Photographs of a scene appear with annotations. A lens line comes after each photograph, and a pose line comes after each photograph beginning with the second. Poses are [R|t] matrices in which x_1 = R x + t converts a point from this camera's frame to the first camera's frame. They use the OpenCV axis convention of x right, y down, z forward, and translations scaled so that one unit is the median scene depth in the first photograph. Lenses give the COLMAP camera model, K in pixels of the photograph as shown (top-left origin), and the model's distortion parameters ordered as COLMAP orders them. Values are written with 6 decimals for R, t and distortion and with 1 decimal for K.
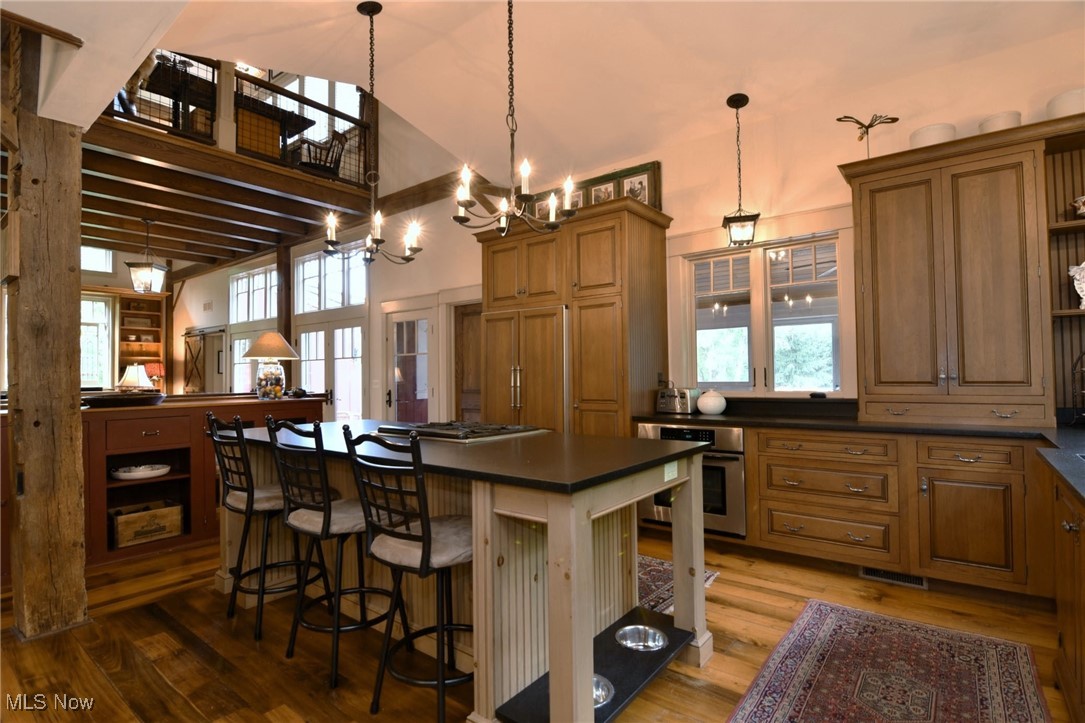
lens RADIAL K [[529.8, 0, 538.6], [0, 529.8, 361.6], [0, 0, 1]] dist [-0.009013, -0.000757]
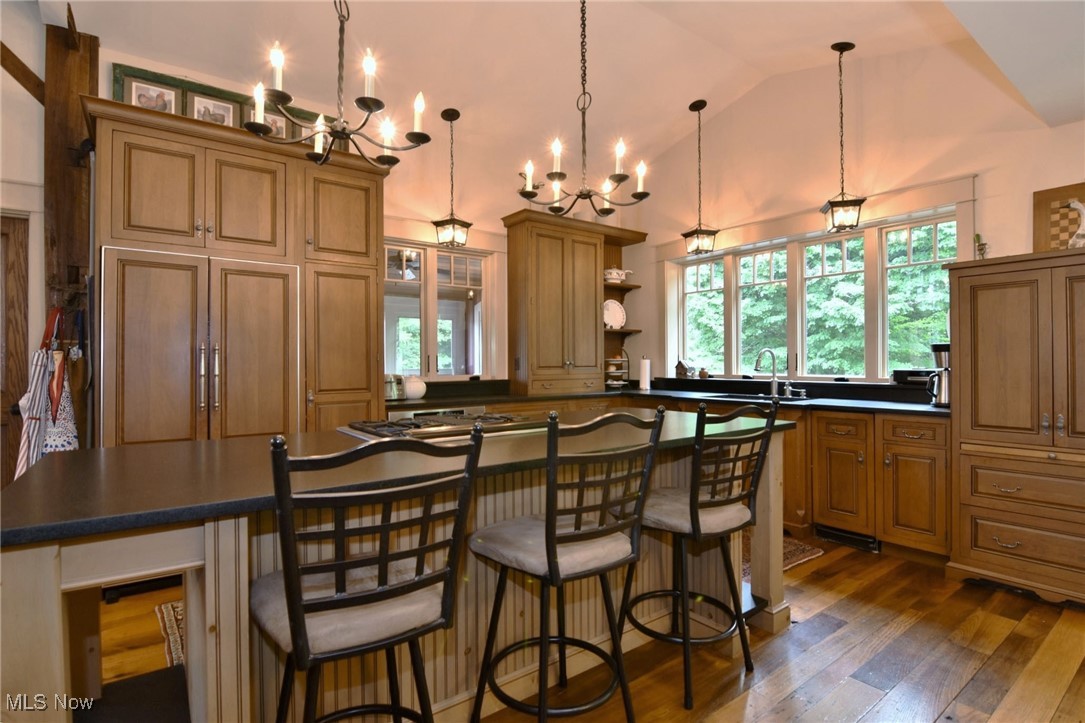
lens RADIAL K [[529.8, 0, 538.6], [0, 529.8, 361.6], [0, 0, 1]] dist [-0.009013, -0.000757]
pose [[0.262396, 0.011069, 0.964897, -0.639080], [-0.024443, 0.999690, -0.004821, 0.026744], [-0.964651, -0.022320, 0.262585, 0.515487]]
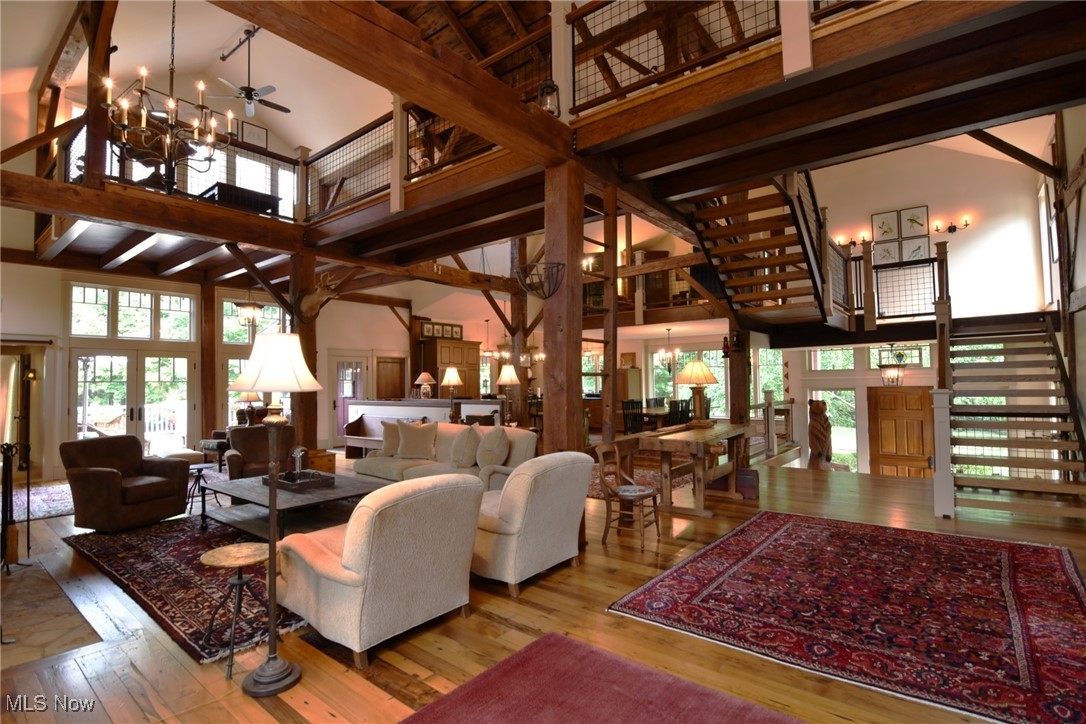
lens RADIAL K [[526.0, 0, 546.1], [0, 526.0, 362.7], [0, 0, 1]] dist [-0.003349, -0.014305]
pose [[0.004883, 0.050186, 0.998728, -3.553596], [-0.012454, 0.998665, -0.050122, 0.017093], [-0.999911, -0.012194, 0.005502, 0.528228]]
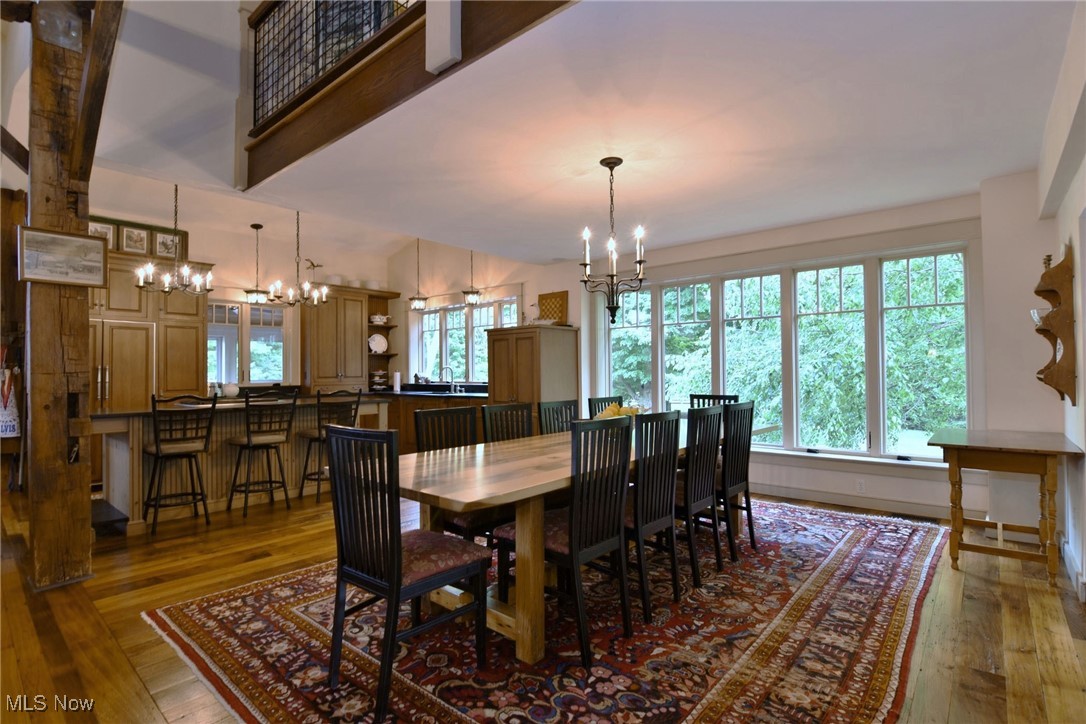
lens RADIAL K [[526.0, 0, 546.1], [0, 526.0, 362.7], [0, 0, 1]] dist [-0.003349, -0.014305]
pose [[0.036197, 0.030272, 0.998886, -1.408322], [-0.017900, 0.999400, -0.029639, 0.021815], [-0.999184, -0.016807, 0.036717, -0.091869]]
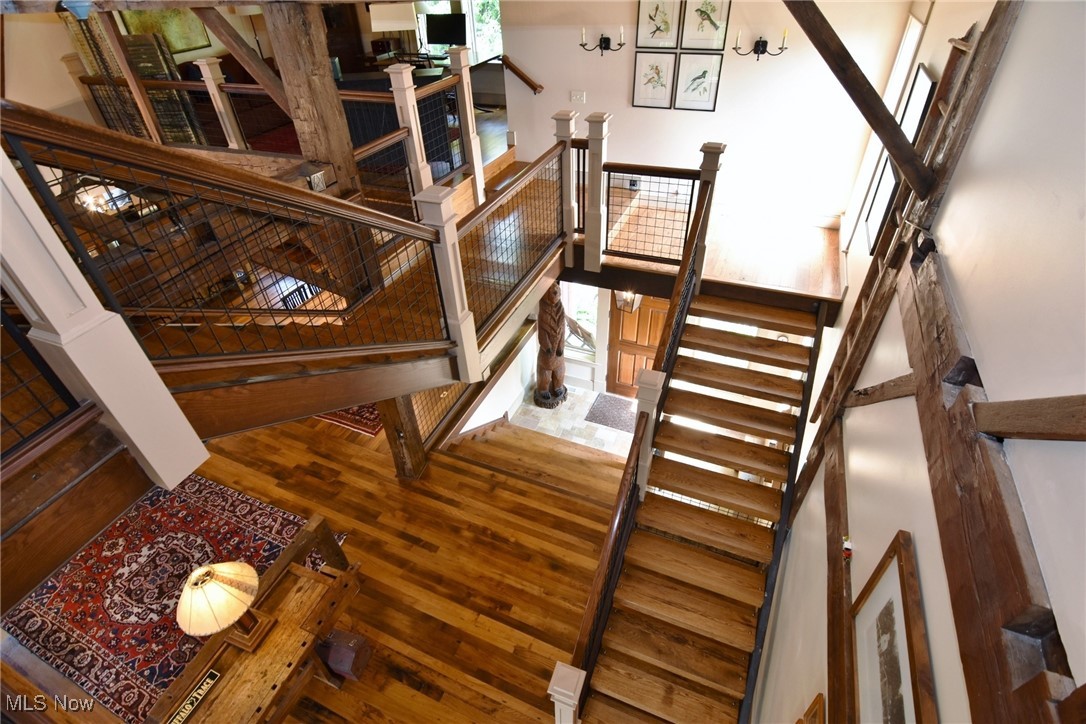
lens RADIAL K [[526.0, 0, 546.1], [0, 526.0, 362.7], [0, 0, 1]] dist [-0.003349, -0.014305]
pose [[-0.268909, -0.584419, 0.765599, -2.489519], [0.009348, 0.793257, 0.608815, -0.919287], [-0.963120, 0.170873, -0.207851, -0.401498]]
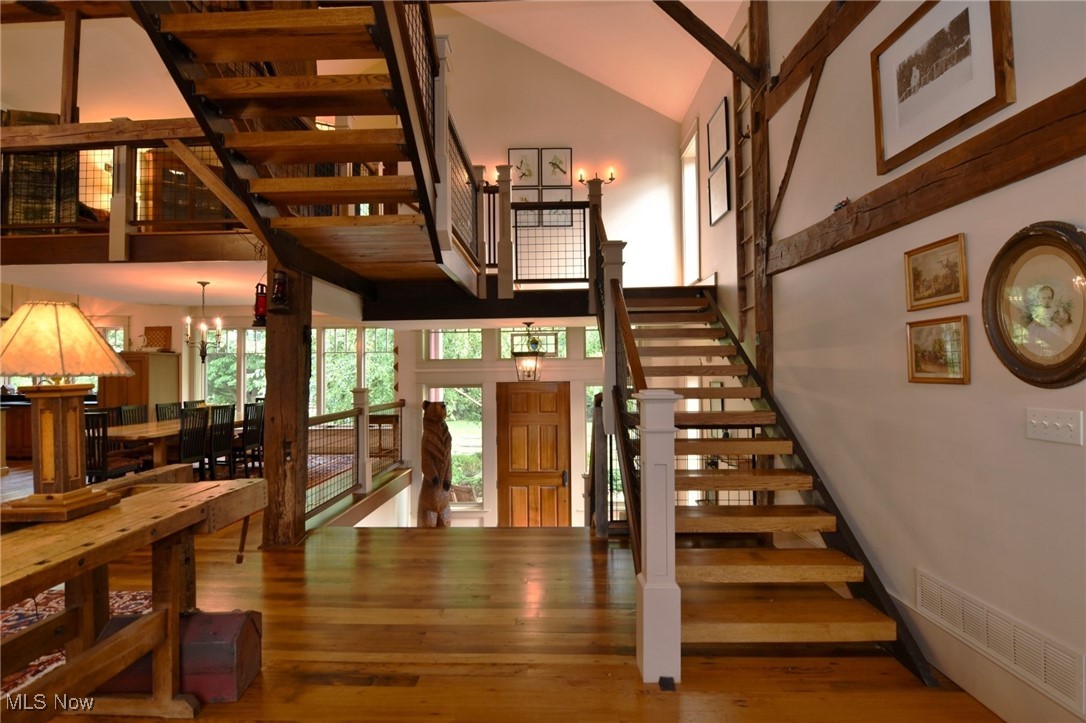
lens RADIAL K [[530.6, 0, 538.3], [0, 530.6, 362.7], [0, 0, 1]] dist [-0.024509, -0.000477]
pose [[-0.593446, 0.033705, 0.804168, -2.572794], [-0.005351, 0.998936, -0.045817, 0.001893], [-0.804856, -0.031493, -0.592633, -0.033424]]
